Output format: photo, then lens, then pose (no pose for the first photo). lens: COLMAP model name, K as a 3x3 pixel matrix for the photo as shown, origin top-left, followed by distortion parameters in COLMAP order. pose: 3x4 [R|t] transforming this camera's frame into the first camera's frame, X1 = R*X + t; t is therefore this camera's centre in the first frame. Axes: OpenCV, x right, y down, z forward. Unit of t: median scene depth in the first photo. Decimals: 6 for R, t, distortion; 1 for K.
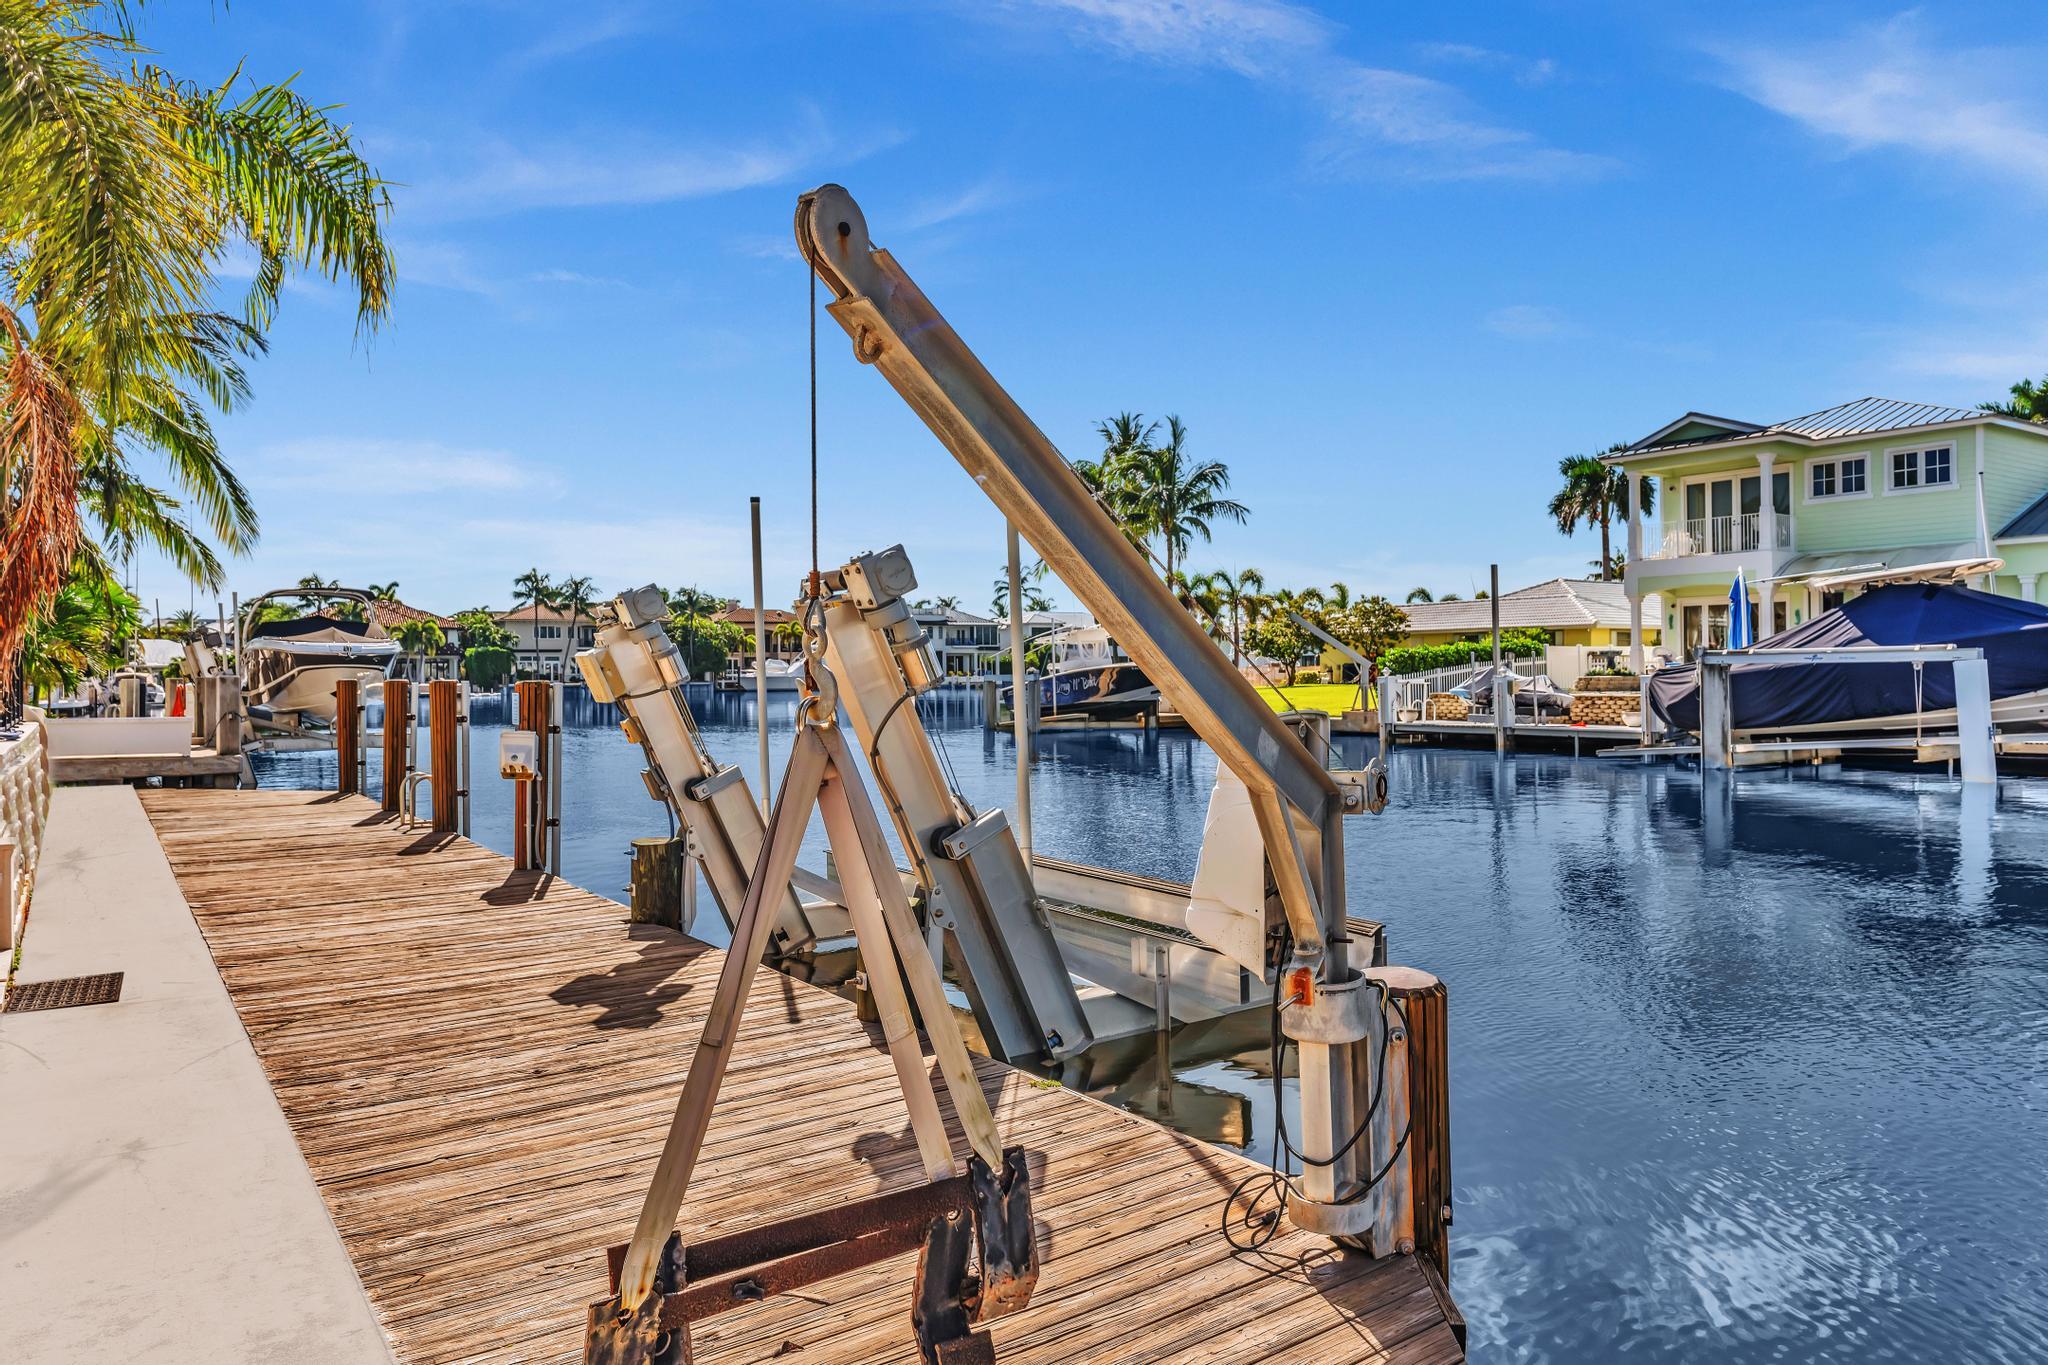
lens RADIAL K [[1305.4, 0, 985.4], [0, 1305.4, 684.3], [0, 0, 1]] dist [-0.010192, -0.004039]
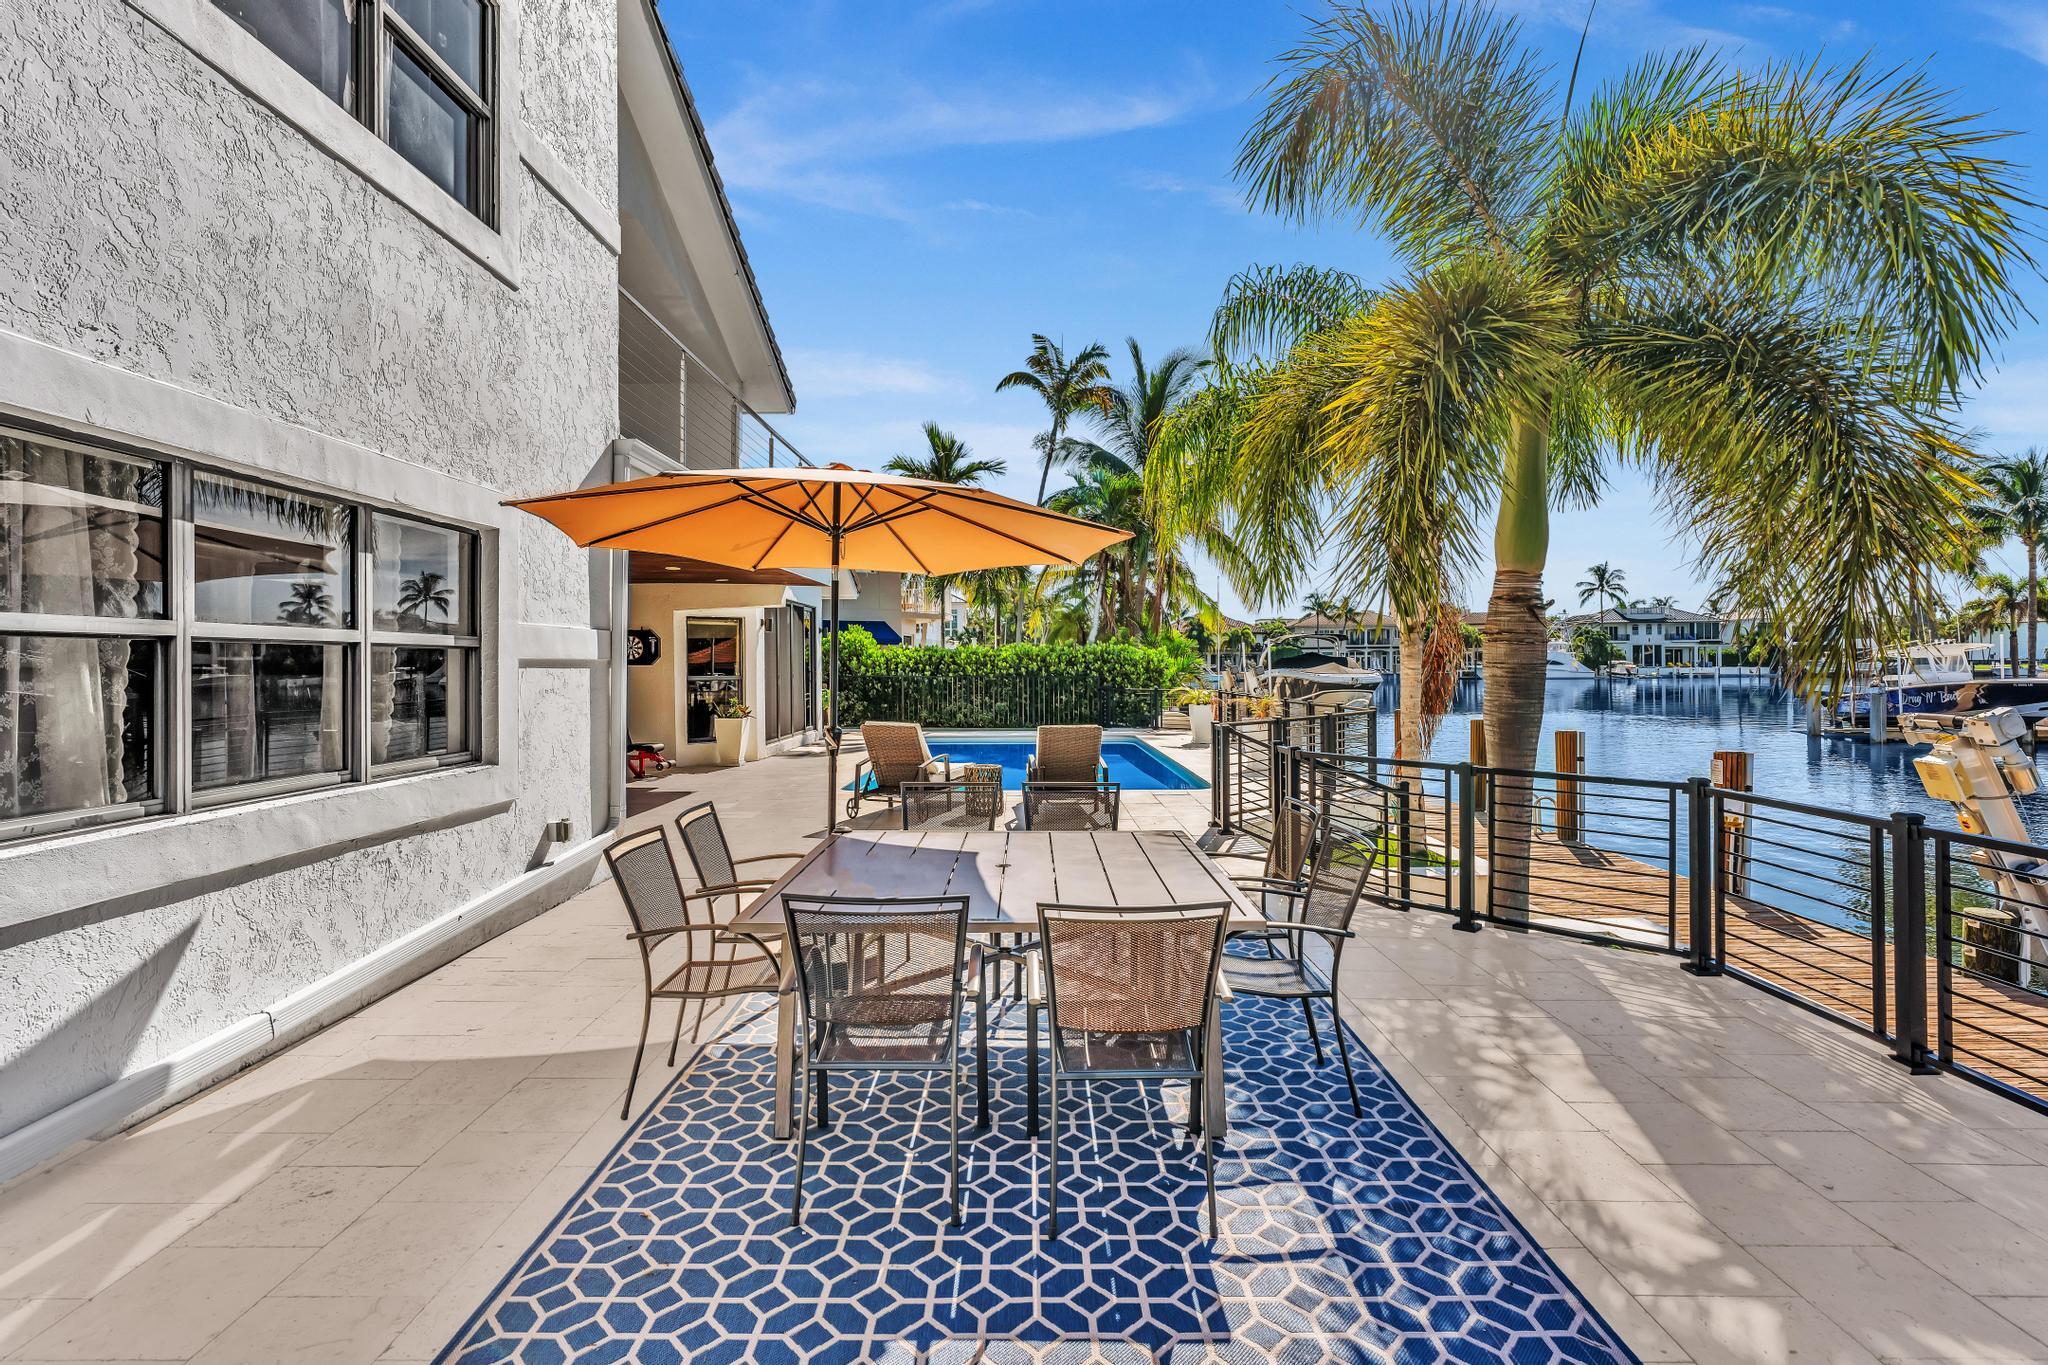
lens RADIAL K [[966.9, 0, 1012.8], [0, 966.9, 679.7], [0, 0, 1]] dist [-0.009716, 0.003694]
pose [[0.827563, 0.012323, -0.561237, -0.125082], [-0.004149, 0.999866, 0.015836, -0.027144], [0.561357, -0.010777, 0.827504, -0.066500]]
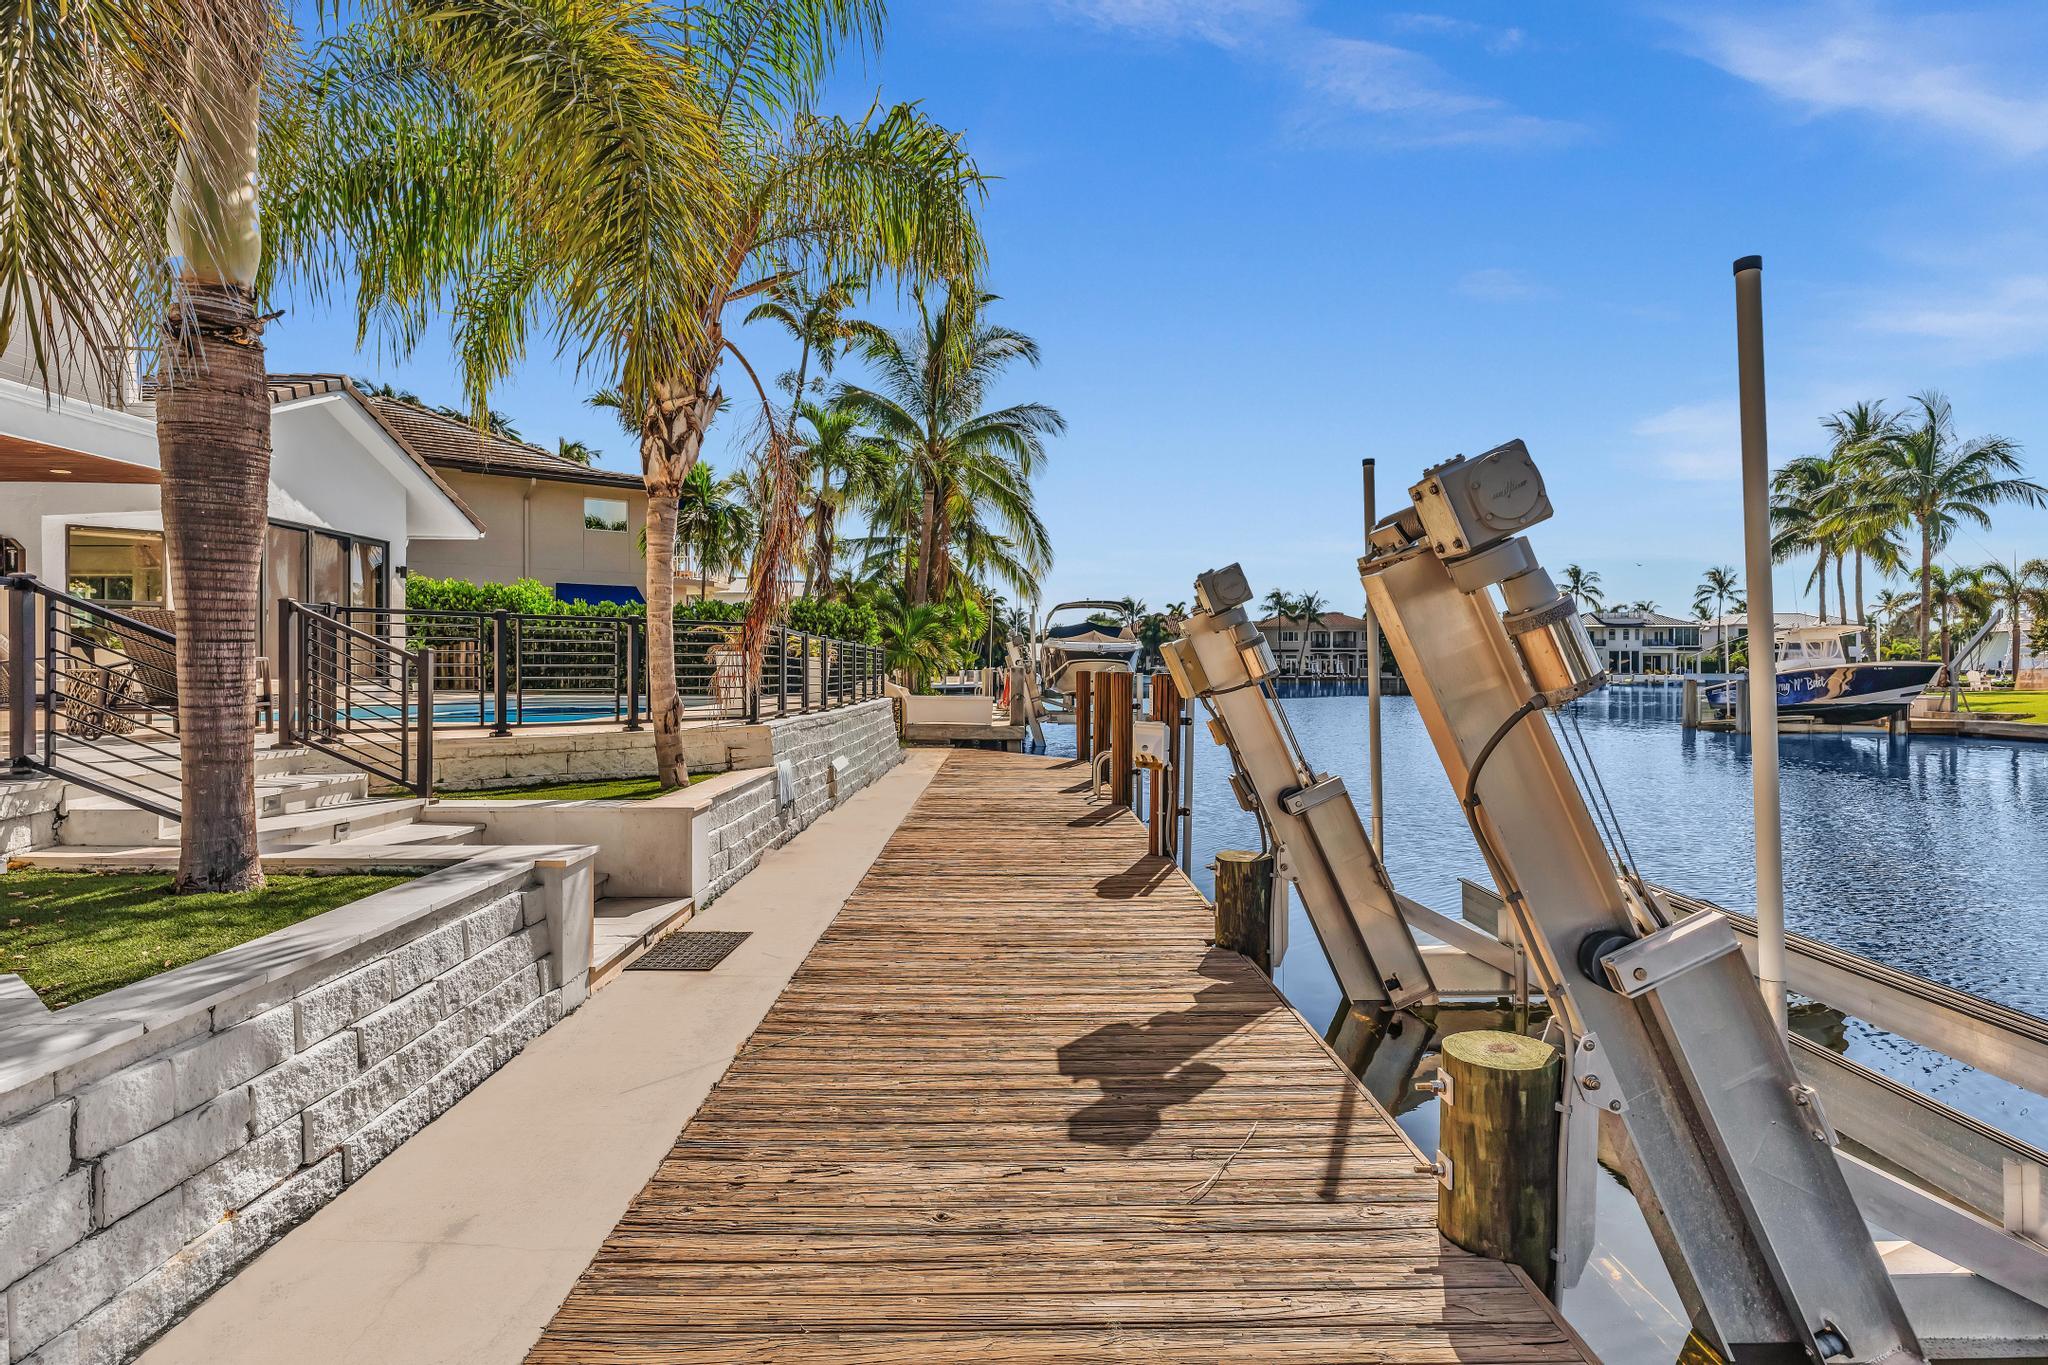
lens RADIAL K [[1014.2, 0, 1032.0], [0, 1014.2, 673.1], [0, 0, 1]] dist [-0.006338, 0.001232]
pose [[0.840122, 0.013466, -0.542230, -0.000534], [-0.015530, 0.999879, 0.000770, -0.000563], [0.542175, 0.007774, 0.840230, 0.089200]]
